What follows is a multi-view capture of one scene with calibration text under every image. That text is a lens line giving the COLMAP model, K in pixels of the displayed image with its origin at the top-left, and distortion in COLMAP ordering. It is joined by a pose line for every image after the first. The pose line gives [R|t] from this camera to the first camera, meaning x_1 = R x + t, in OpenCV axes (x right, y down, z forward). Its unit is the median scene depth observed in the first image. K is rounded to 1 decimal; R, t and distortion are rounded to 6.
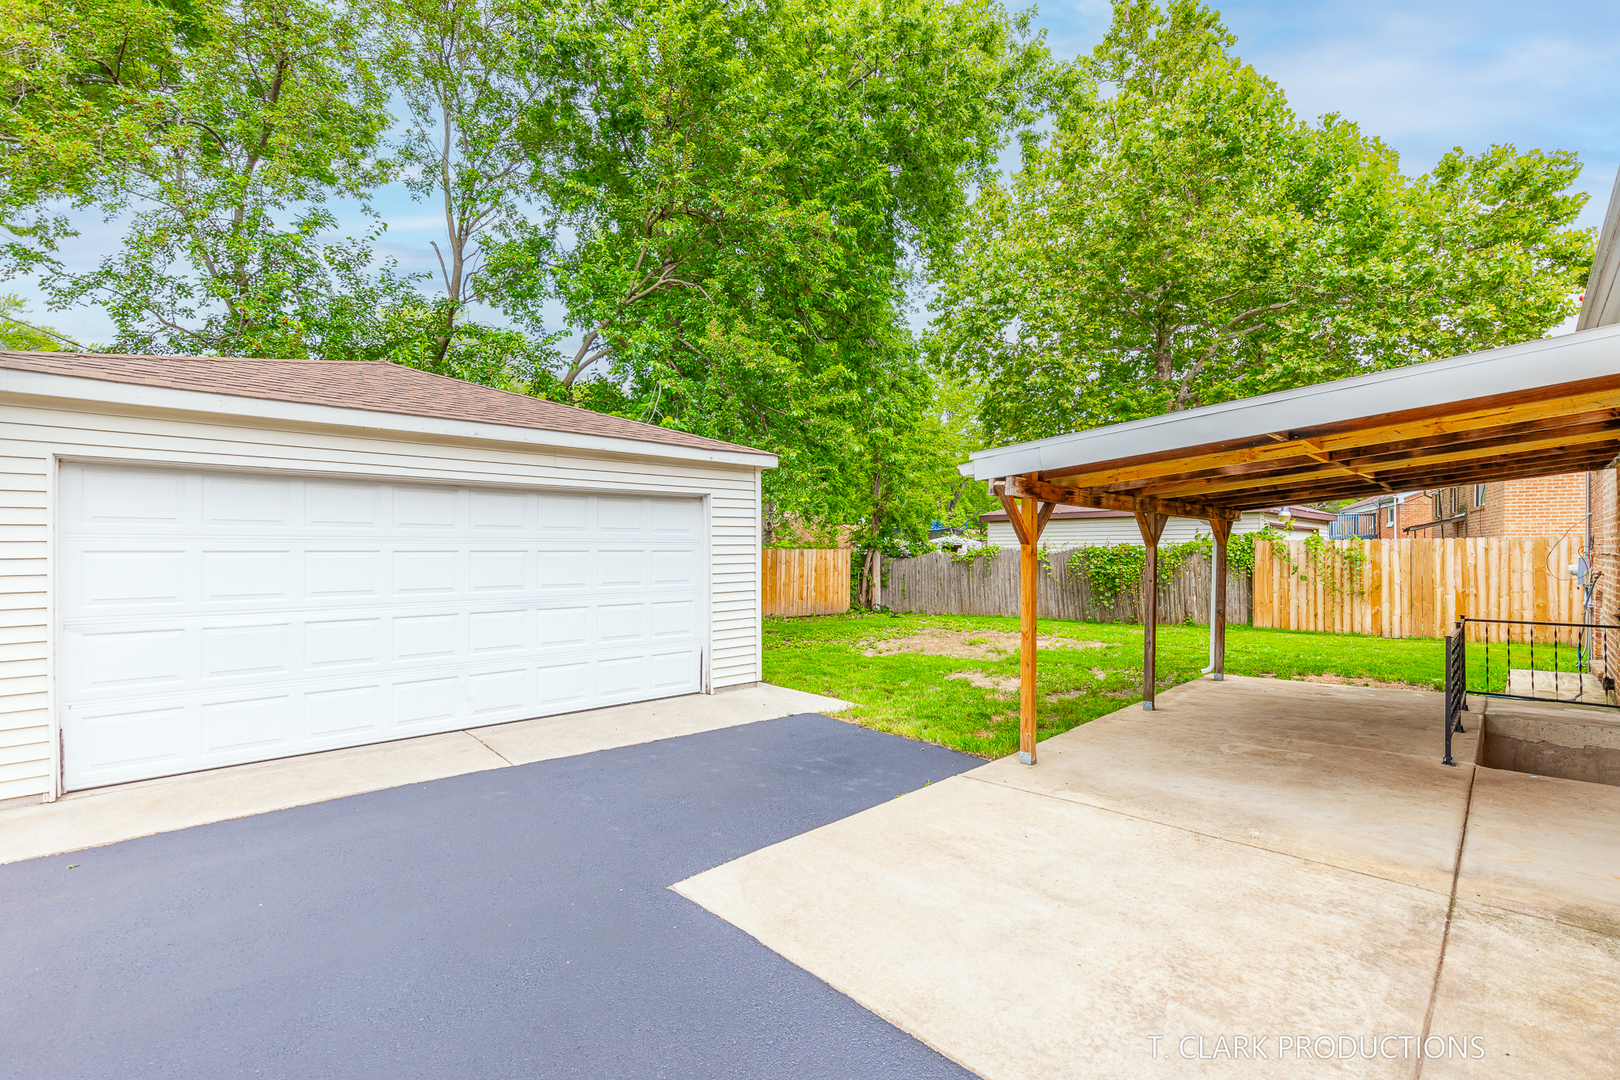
lens RADIAL K [[727.5, 0, 815.7], [0, 727.5, 544.4], [0, 0, 1]] dist [0.008509, -0.000611]
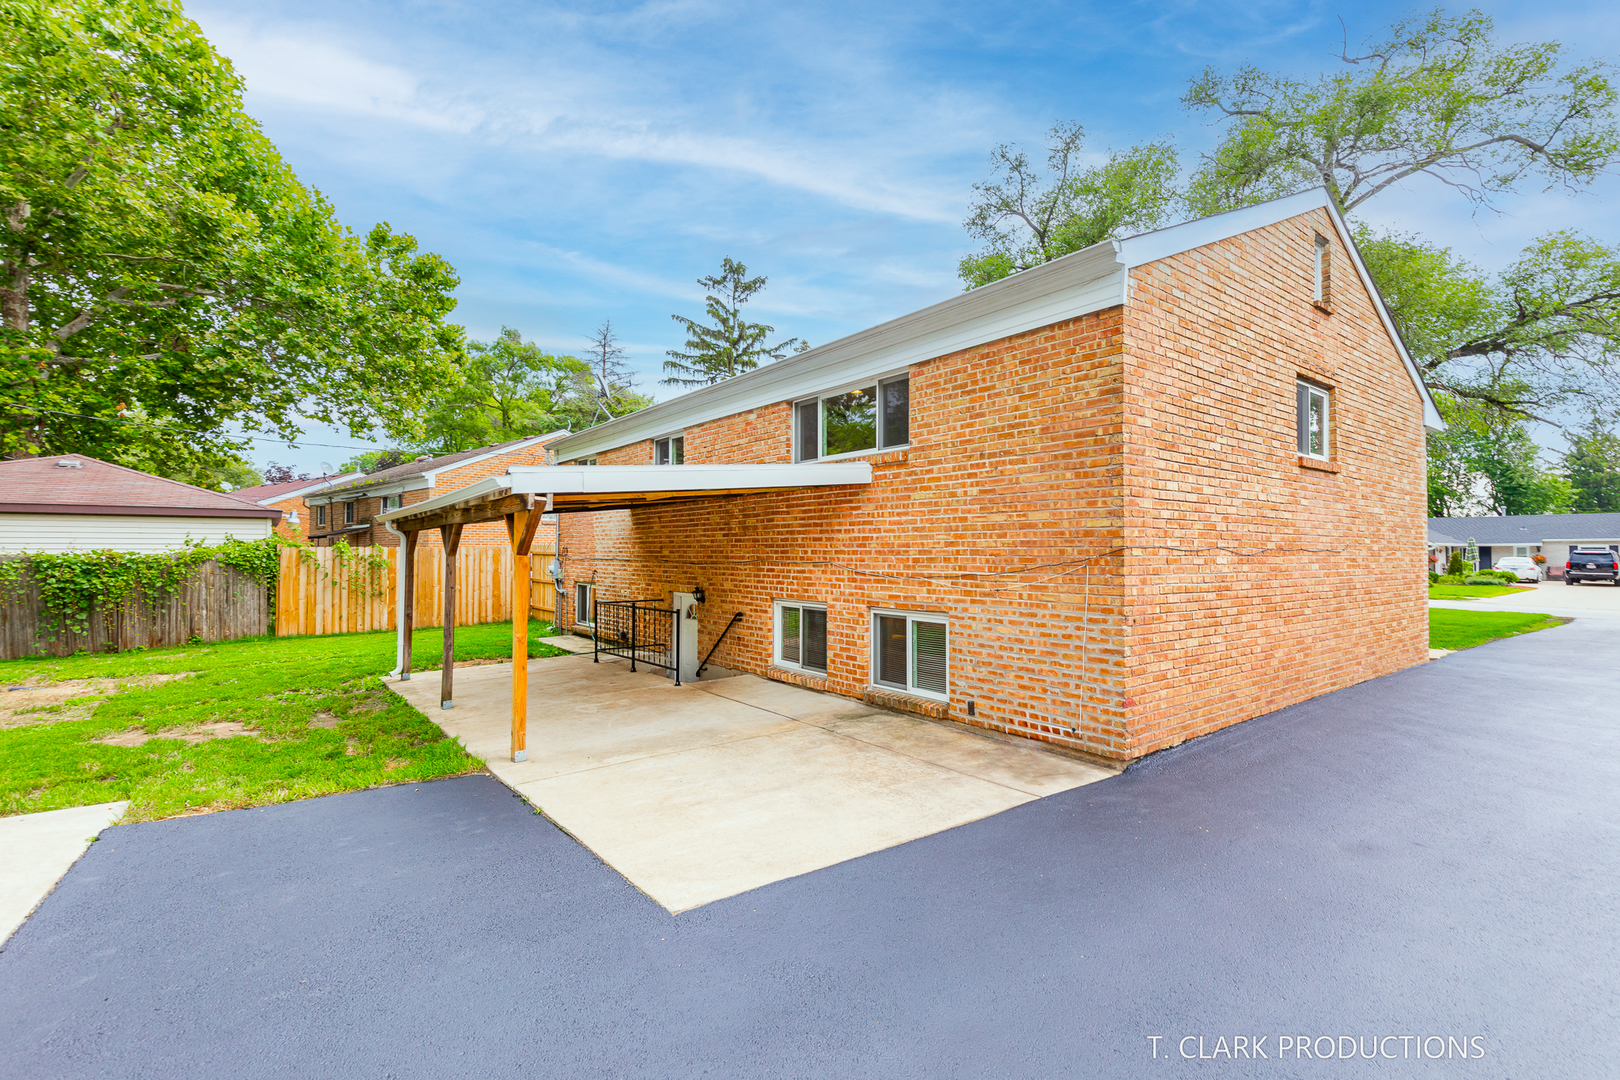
lens RADIAL K [[727.5, 0, 815.6], [0, 727.5, 538.4], [0, 0, 1]] dist [0.008509, -0.000611]
pose [[0.150245, 0.020548, 0.988435, -0.308230], [-0.006406, 0.999783, -0.019810, -0.002733], [-0.988628, -0.003356, 0.150344, 0.181166]]
